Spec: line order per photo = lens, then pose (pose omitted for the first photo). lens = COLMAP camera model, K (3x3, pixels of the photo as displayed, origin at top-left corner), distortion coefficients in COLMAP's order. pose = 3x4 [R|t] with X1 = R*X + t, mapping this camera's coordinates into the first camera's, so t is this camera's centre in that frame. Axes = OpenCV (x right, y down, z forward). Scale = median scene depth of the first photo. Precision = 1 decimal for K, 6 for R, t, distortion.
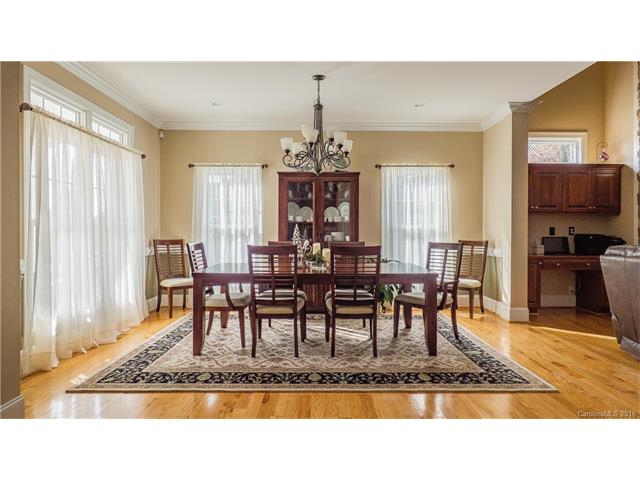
lens RADIAL K [[382.9, 0, 320.0], [0, 382.9, 240.0], [0, 0, 1]] dist [-0.063726, 0.042095]
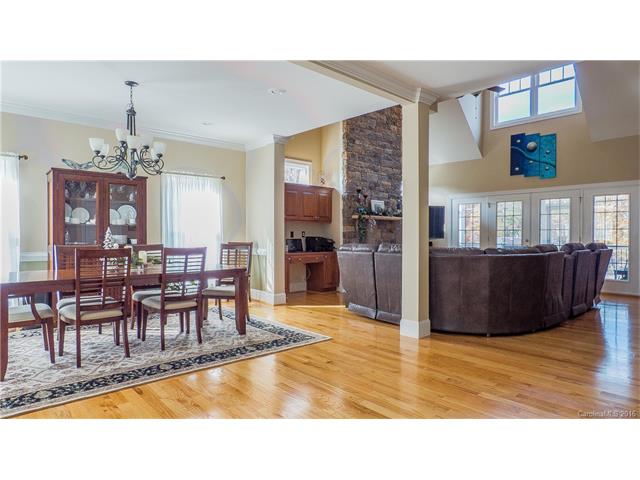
lens RADIAL K [[388.7, 0, 320.0], [0, 388.7, 240.0], [0, 0, 1]] dist [-0.011225, 0.004628]
pose [[0.740781, -0.008018, 0.671699, -0.273851], [0.013234, 0.999909, -0.002659, 0.000929], [-0.671617, 0.010859, 0.740819, -0.088473]]
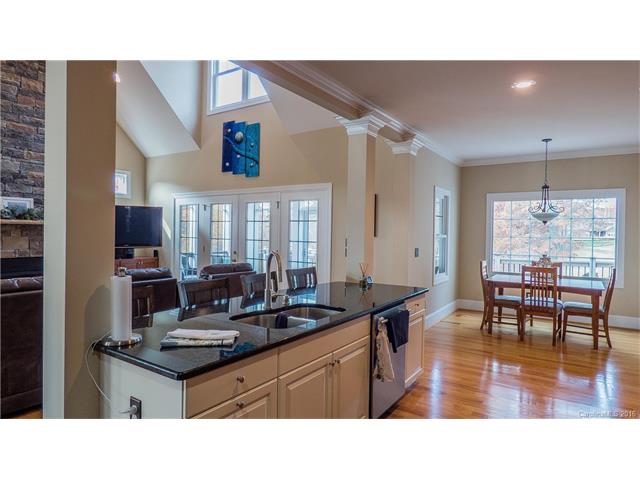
lens RADIAL K [[388.7, 0, 320.0], [0, 388.7, 240.0], [0, 0, 1]] dist [-0.011225, 0.004628]
pose [[0.558478, -0.011554, 0.829439, 0.618057], [0.004461, 0.999930, 0.010925, -0.050082], [-0.829507, -0.002401, 0.558491, -0.507657]]
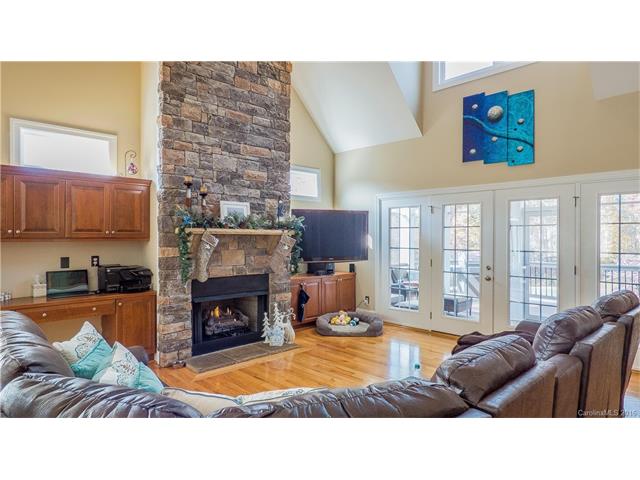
lens RADIAL K [[388.7, 0, 320.0], [0, 388.7, 240.0], [0, 0, 1]] dist [-0.011225, 0.004628]
pose [[0.724505, -0.003719, 0.689260, 0.566261], [0.012905, 0.999883, -0.008170, -0.067401], [-0.689149, 0.014814, 0.724468, 0.136687]]
